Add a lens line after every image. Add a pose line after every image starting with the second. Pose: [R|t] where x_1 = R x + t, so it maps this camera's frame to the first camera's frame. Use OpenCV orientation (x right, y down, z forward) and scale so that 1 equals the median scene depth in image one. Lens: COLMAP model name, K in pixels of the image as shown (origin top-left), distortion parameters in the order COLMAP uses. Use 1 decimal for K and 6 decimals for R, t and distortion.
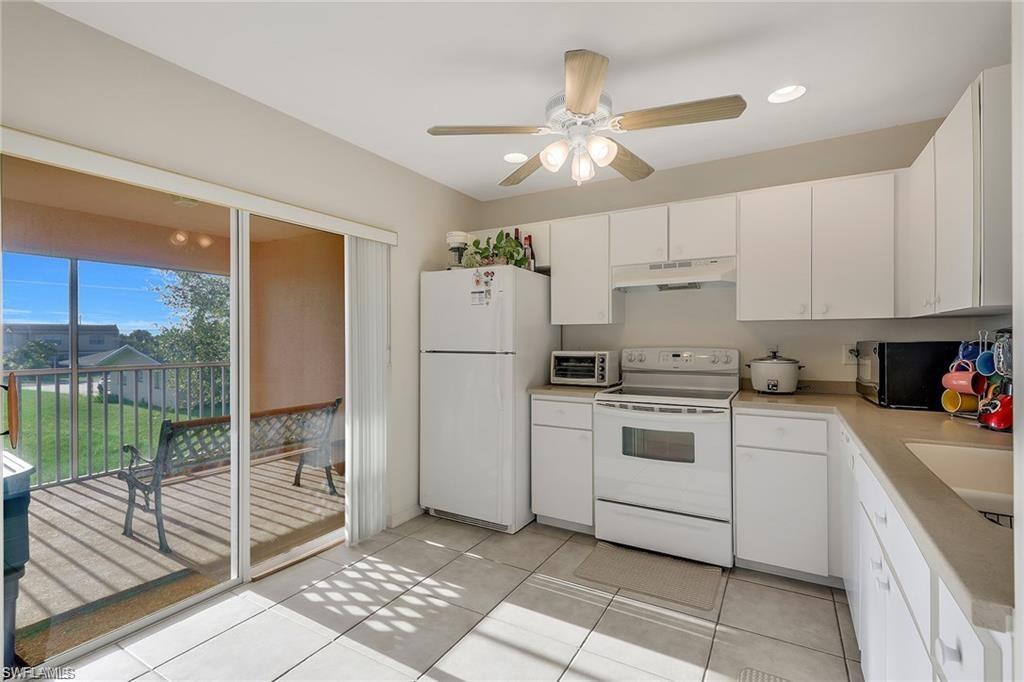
lens RADIAL K [[460.7, 0, 517.7], [0, 460.7, 334.6], [0, 0, 1]] dist [-0.000492, -0.000263]
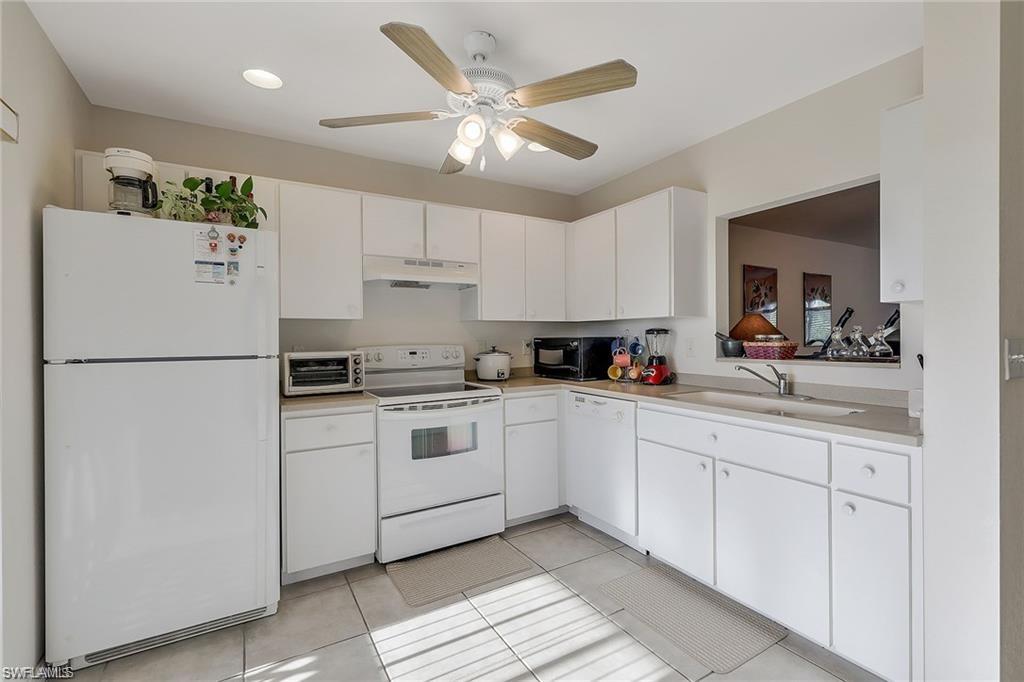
lens RADIAL K [[460.7, 0, 517.7], [0, 460.7, 334.6], [0, 0, 1]] dist [-0.000492, -0.000263]
pose [[0.485373, 0.002512, 0.874304, -0.450100], [0.000526, 0.999995, -0.003165, 0.008986], [-0.874307, 0.001997, 0.485369, 0.333315]]
